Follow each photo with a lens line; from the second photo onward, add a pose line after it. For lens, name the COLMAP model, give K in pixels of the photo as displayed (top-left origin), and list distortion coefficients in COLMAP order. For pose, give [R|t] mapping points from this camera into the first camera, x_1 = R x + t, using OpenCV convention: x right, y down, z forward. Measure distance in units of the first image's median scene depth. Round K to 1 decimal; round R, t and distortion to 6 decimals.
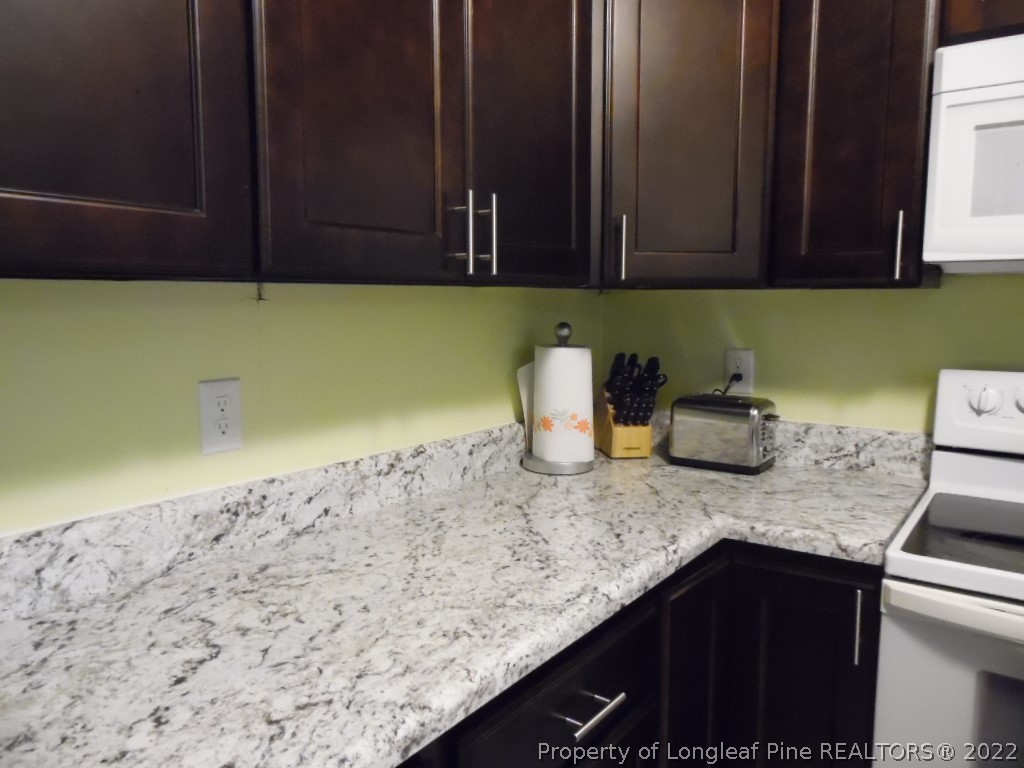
lens RADIAL K [[764.6, 0, 514.8], [0, 764.6, 382.7], [0, 0, 1]] dist [-0.033852, 0.060174]
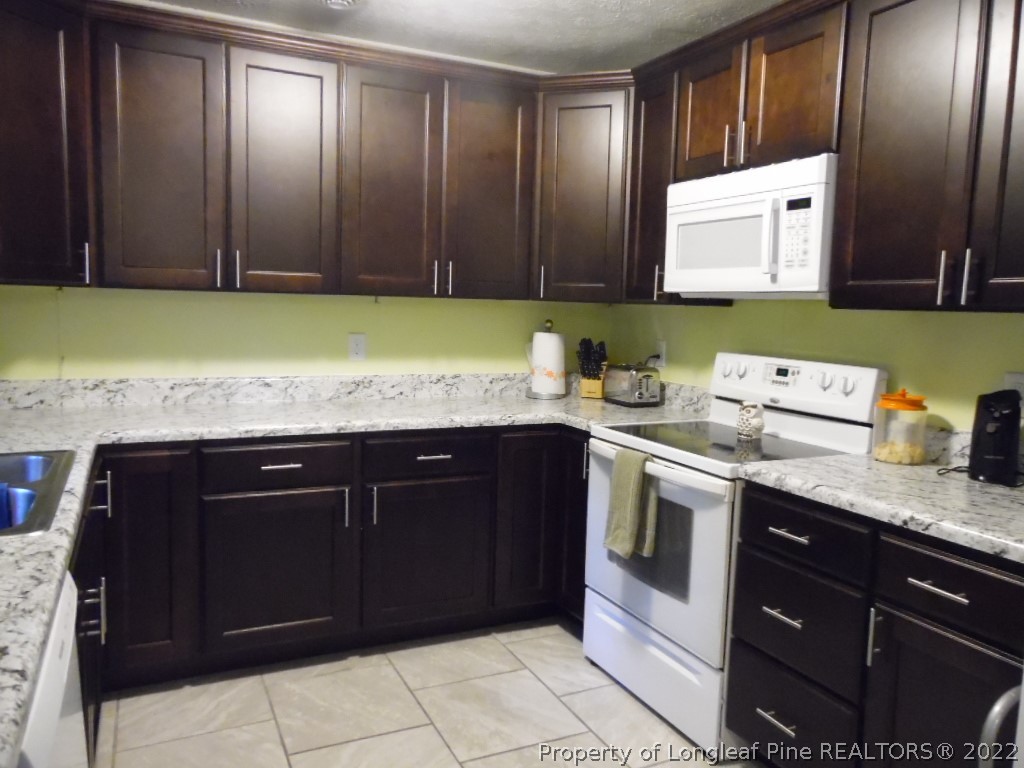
lens RADIAL K [[764.6, 0, 510.4], [0, 764.6, 382.4], [0, 0, 1]] dist [-0.033852, 0.060174]
pose [[0.876928, 0.073513, -0.474966, 1.165942], [-0.080254, 0.996756, 0.006099, 0.093849], [0.473874, 0.032770, 0.879983, -0.916993]]
